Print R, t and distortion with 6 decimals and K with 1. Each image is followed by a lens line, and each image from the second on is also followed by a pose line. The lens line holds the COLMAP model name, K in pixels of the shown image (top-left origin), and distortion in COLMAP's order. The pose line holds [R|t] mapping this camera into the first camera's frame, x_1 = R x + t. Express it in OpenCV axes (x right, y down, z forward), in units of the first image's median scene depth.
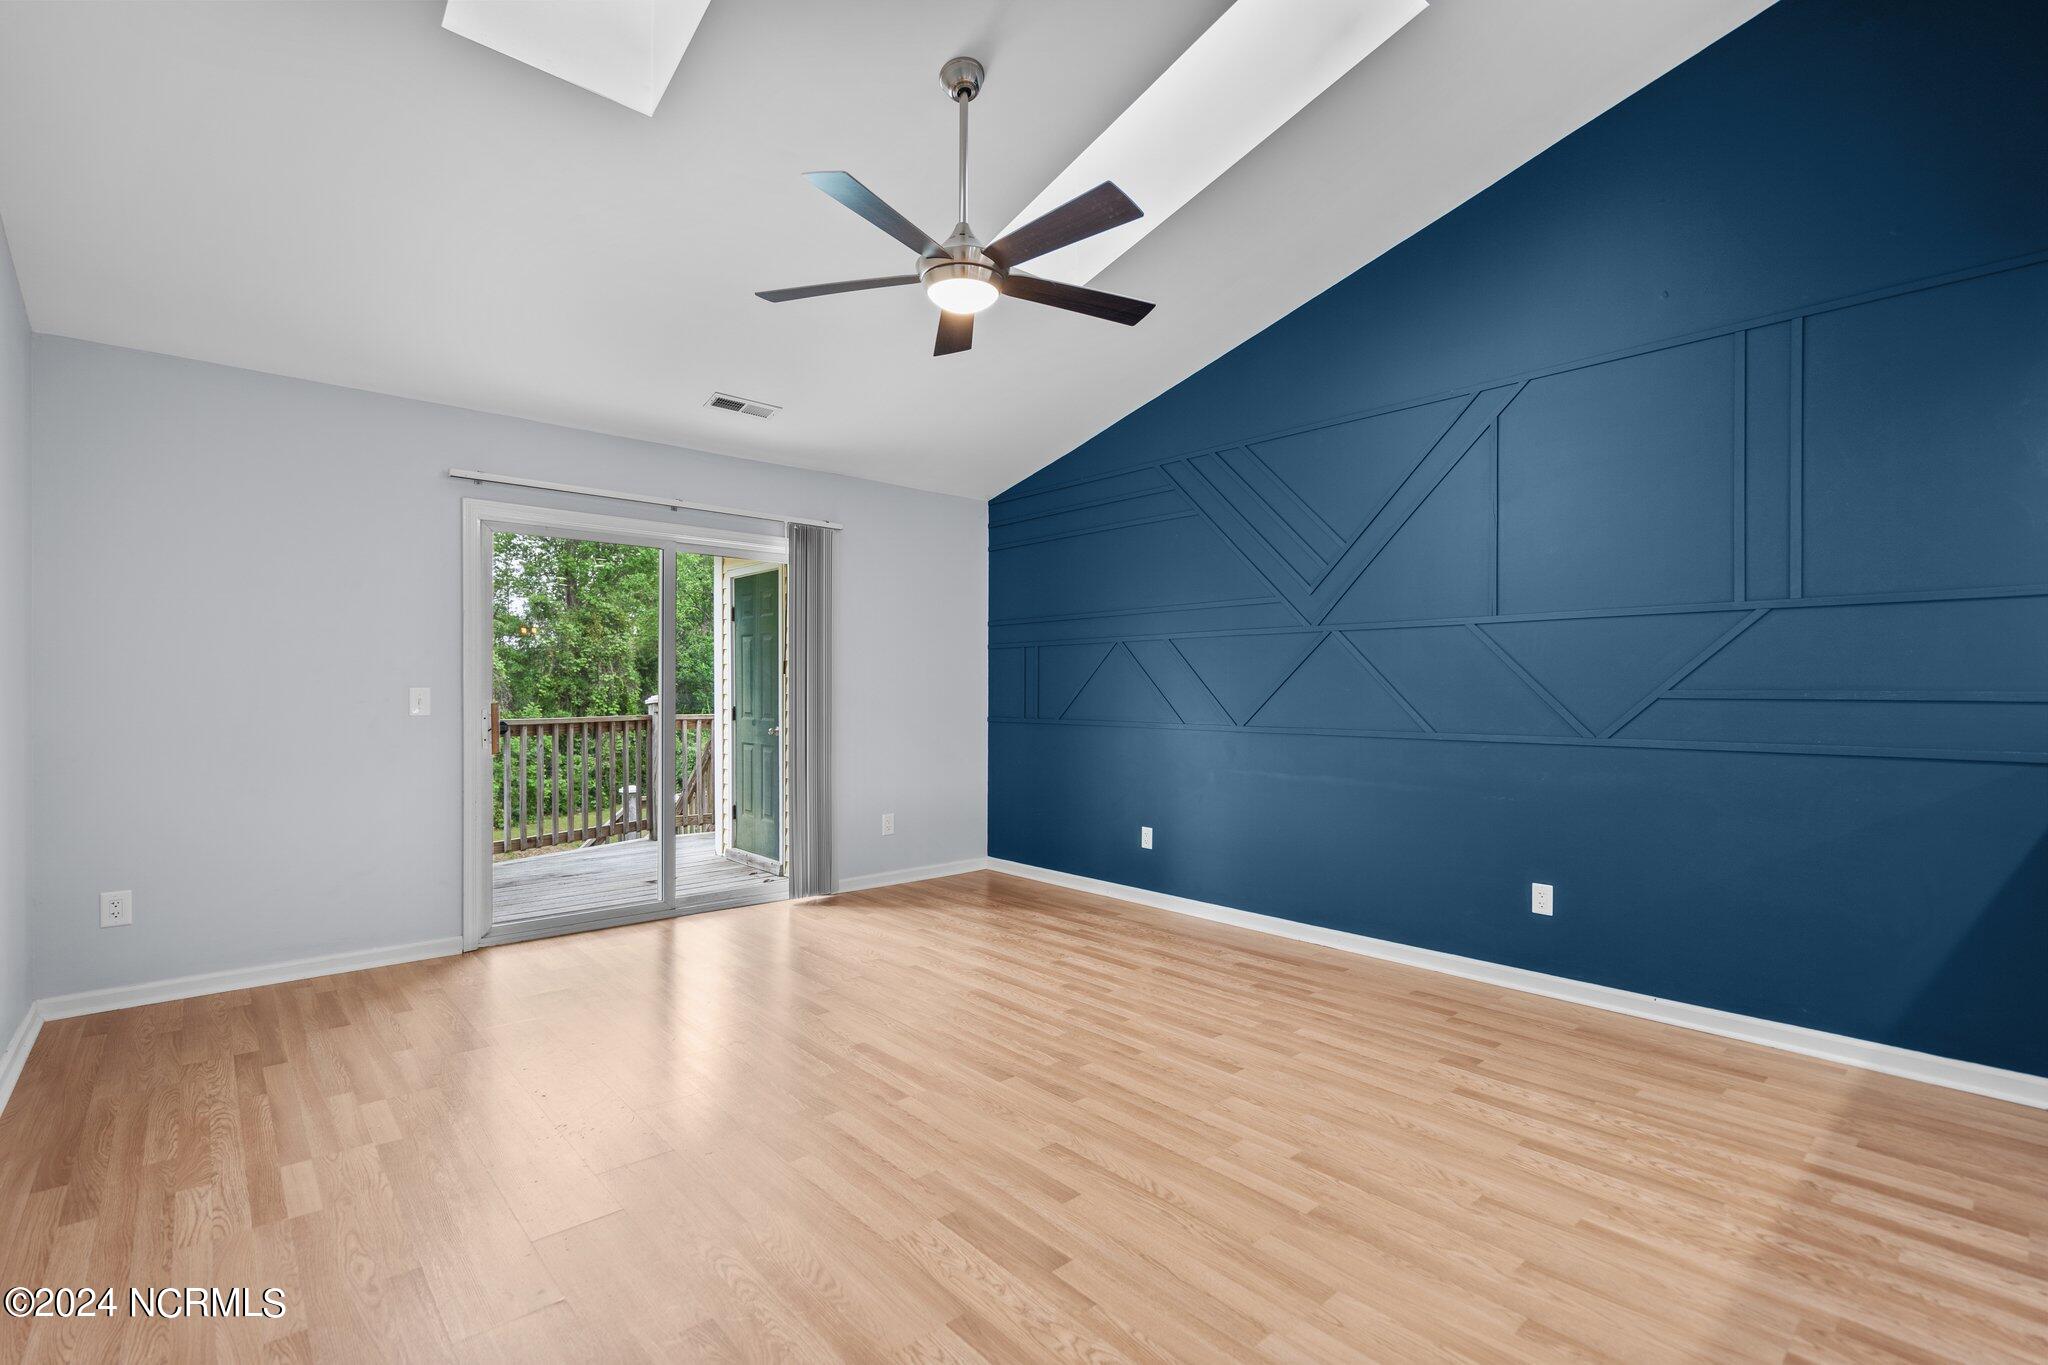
lens RADIAL K [[934.6, 0, 1005.7], [0, 934.6, 698.8], [0, 0, 1]] dist [0.001651, -0.000122]
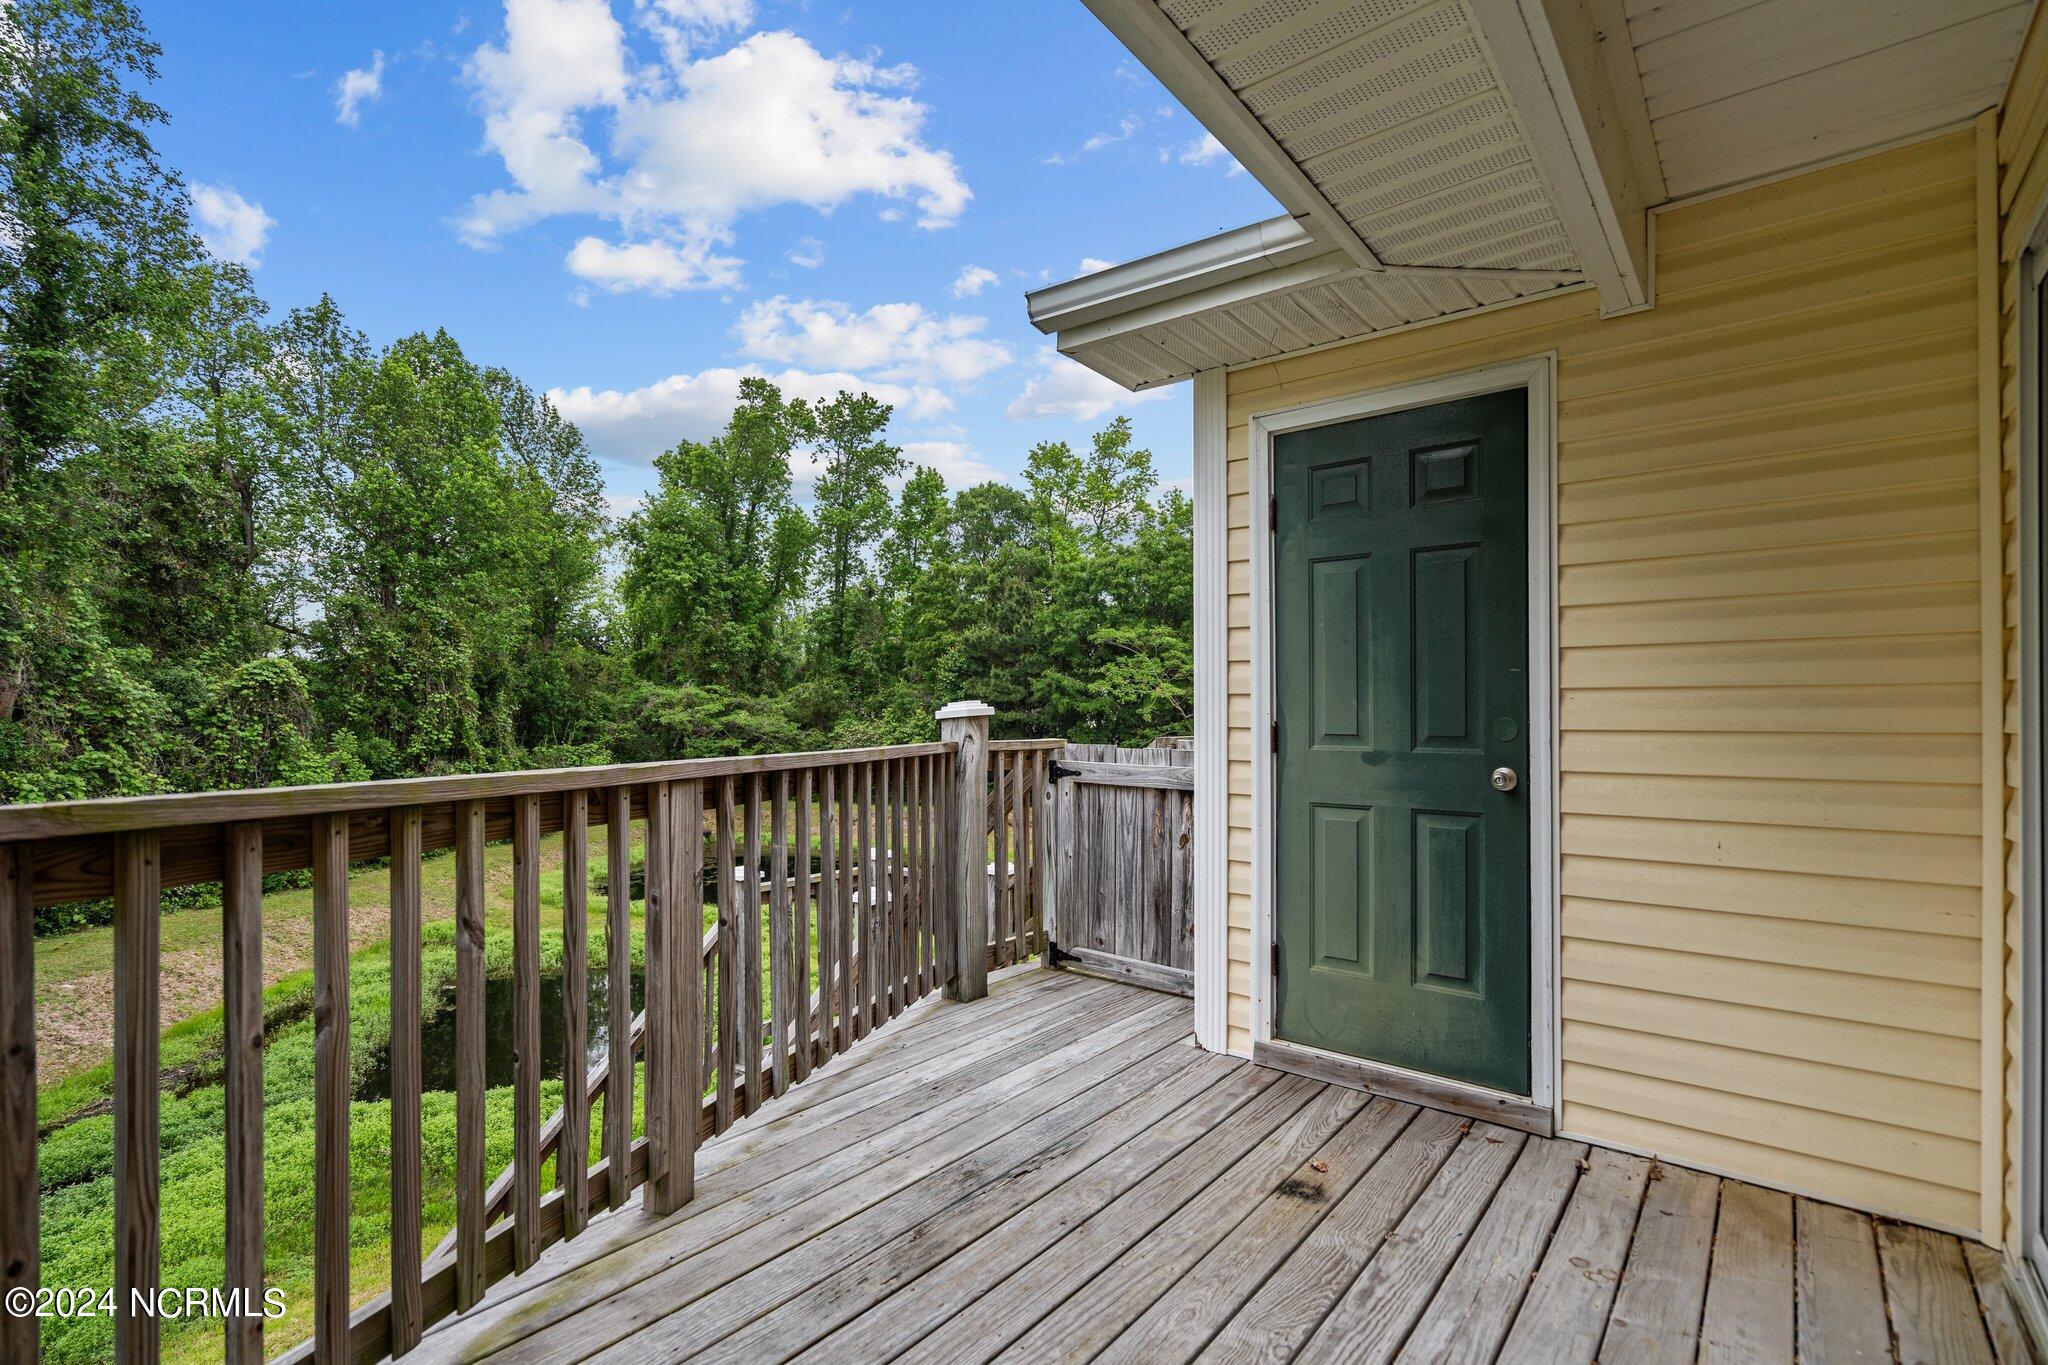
lens RADIAL K [[947.9, 0, 1019.4], [0, 947.9, 704.0], [0, 0, 1]] dist [0.000755, 0.000656]
pose [[0.983567, -0.001630, 0.180538, -0.074147], [0.005075, 0.999814, -0.018623, 0.001119], [-0.180474, 0.019233, 0.983392, 0.087190]]
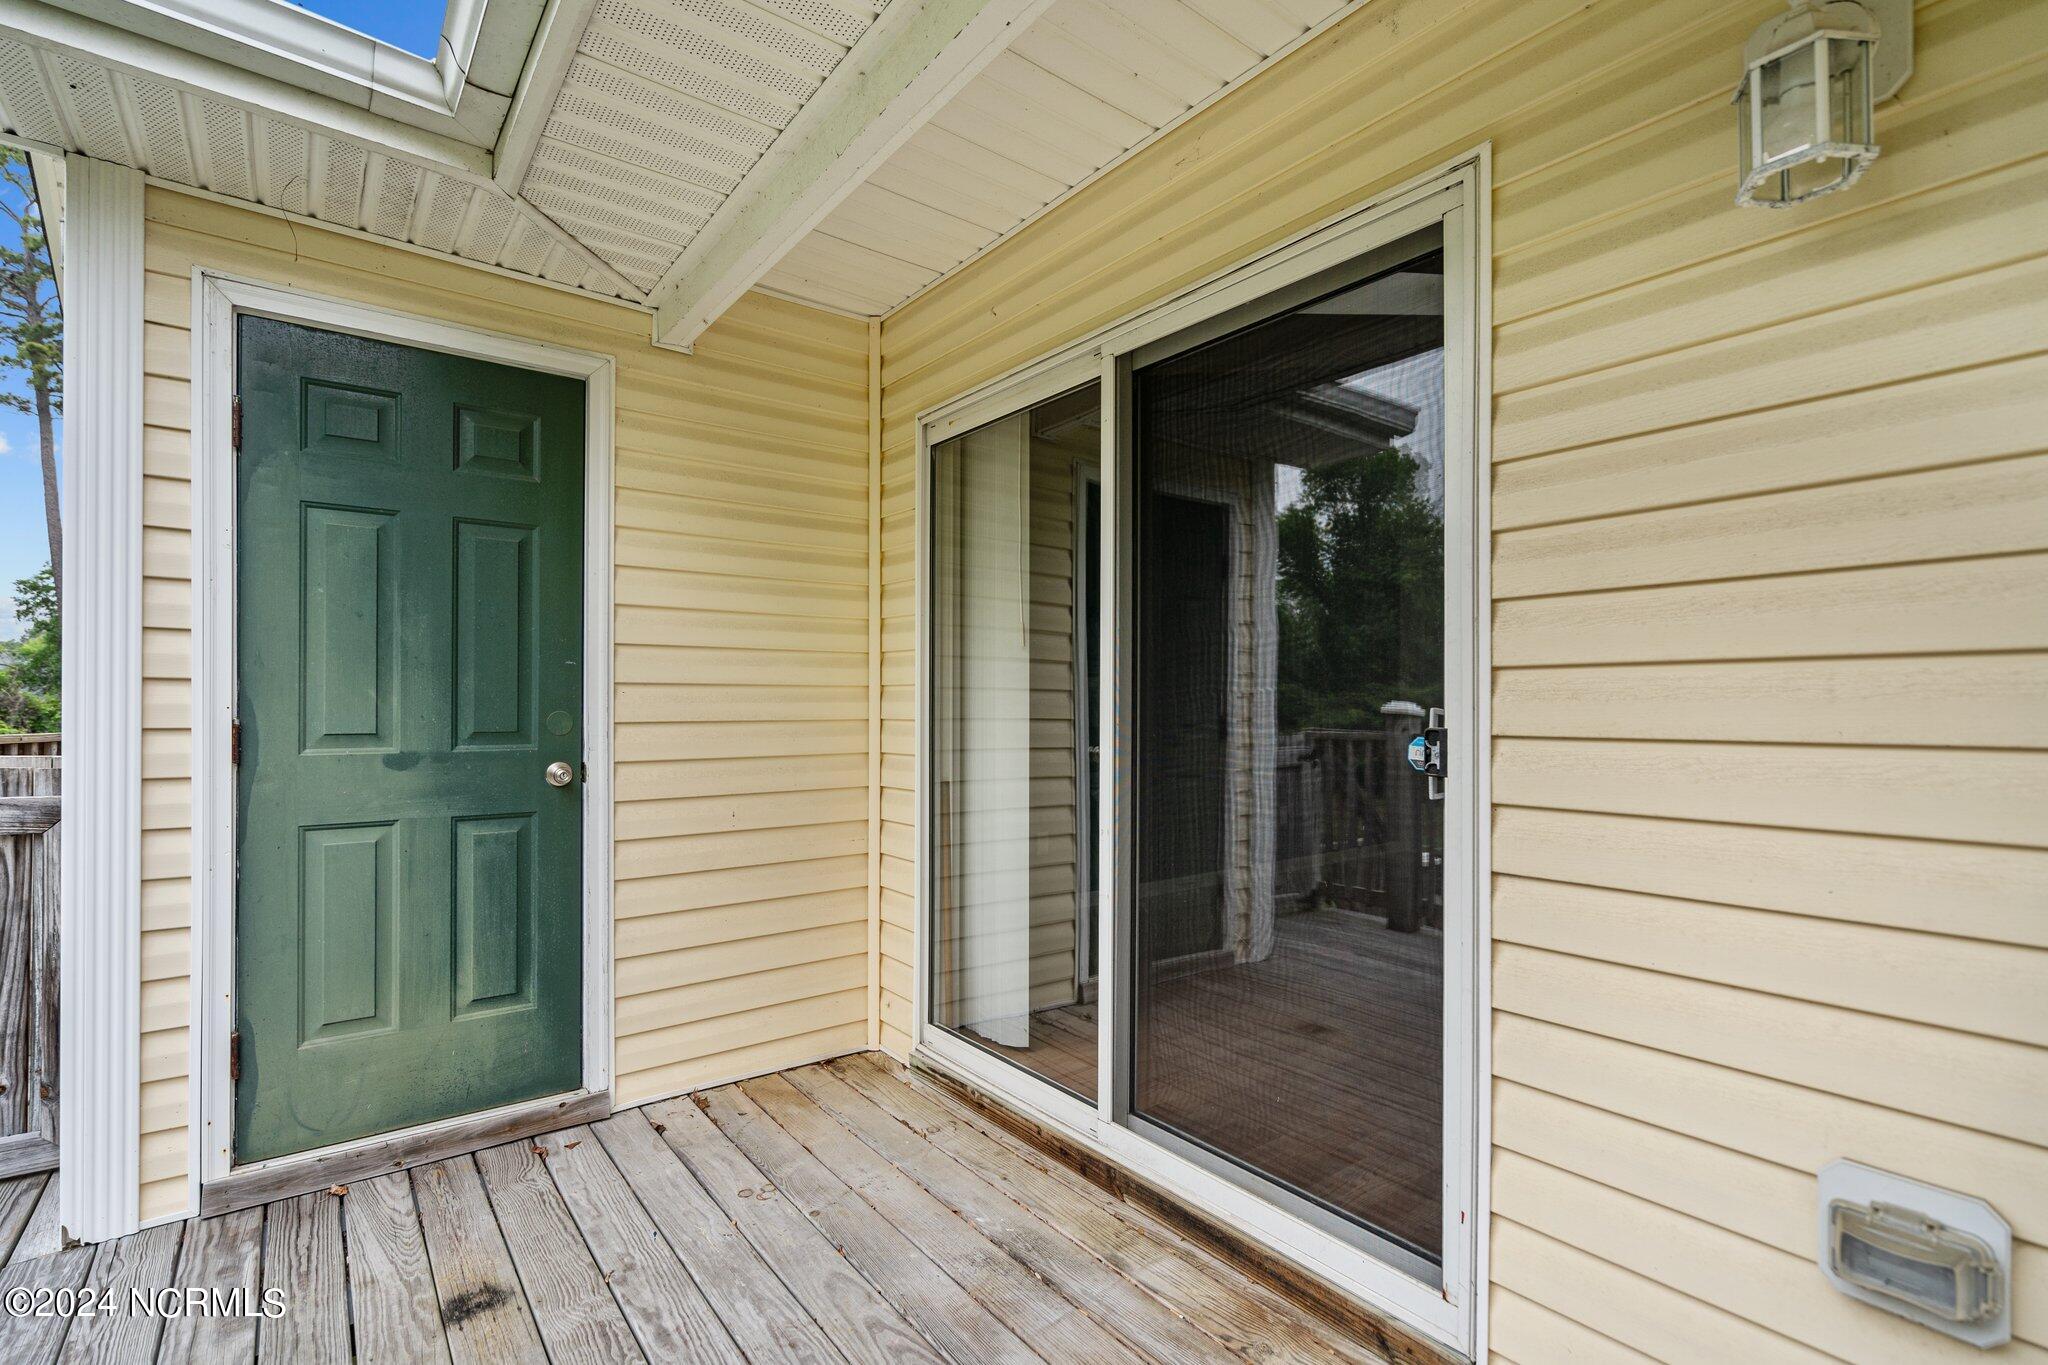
lens RADIAL K [[934.6, 0, 1005.7], [0, 934.6, 698.8], [0, 0, 1]] dist [0.001651, -0.000122]
pose [[0.068312, 0.000533, 0.997664, -0.088451], [0.008178, 0.999966, -0.001094, 0.000570], [-0.997631, 0.008233, 0.068305, 0.108721]]
